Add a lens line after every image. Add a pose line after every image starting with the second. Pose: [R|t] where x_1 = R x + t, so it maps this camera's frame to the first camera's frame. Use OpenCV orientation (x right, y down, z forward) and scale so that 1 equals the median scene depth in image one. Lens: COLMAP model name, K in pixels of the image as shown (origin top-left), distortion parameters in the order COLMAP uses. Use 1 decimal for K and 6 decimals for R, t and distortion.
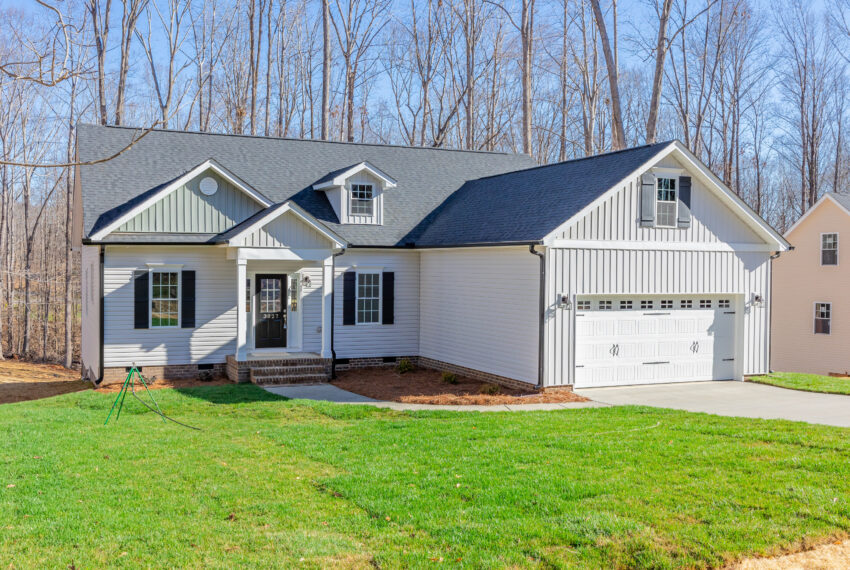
lens RADIAL K [[880.6, 0, 424.3], [0, 880.6, 282.7], [0, 0, 1]] dist [0.013799, 0.000000]
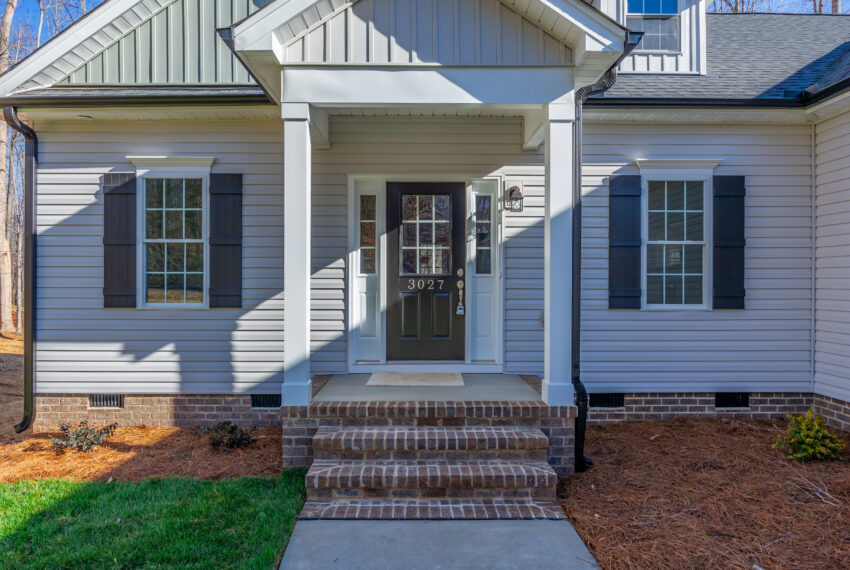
lens RADIAL K [[482.7, 0, 436.3], [0, 482.7, 297.0], [0, 0, 1]] dist [-0.005569, -0.000002]
pose [[0.914282, -0.001861, -0.405073, -0.080969], [0.001075, 0.999997, -0.002169, 0.046604], [0.405076, 0.001548, 0.914282, 0.832128]]
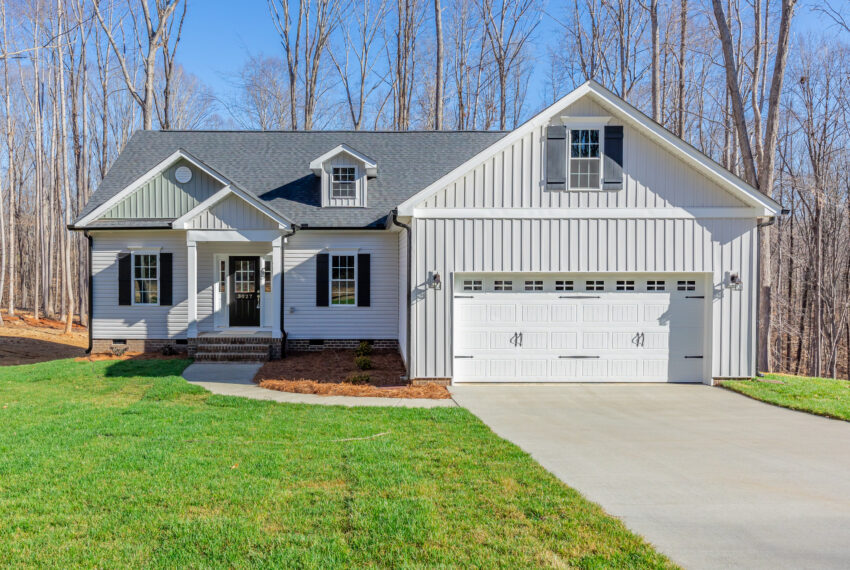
lens RADIAL K [[719.4, 0, 424.4], [0, 719.4, 284.4], [0, 0, 1]] dist [0.011114, -0.001783]
pose [[0.912399, 0.004089, -0.409282, 0.390948], [-0.000765, 0.999965, 0.008285, 0.017558], [0.409302, -0.007246, 0.912370, 0.318556]]
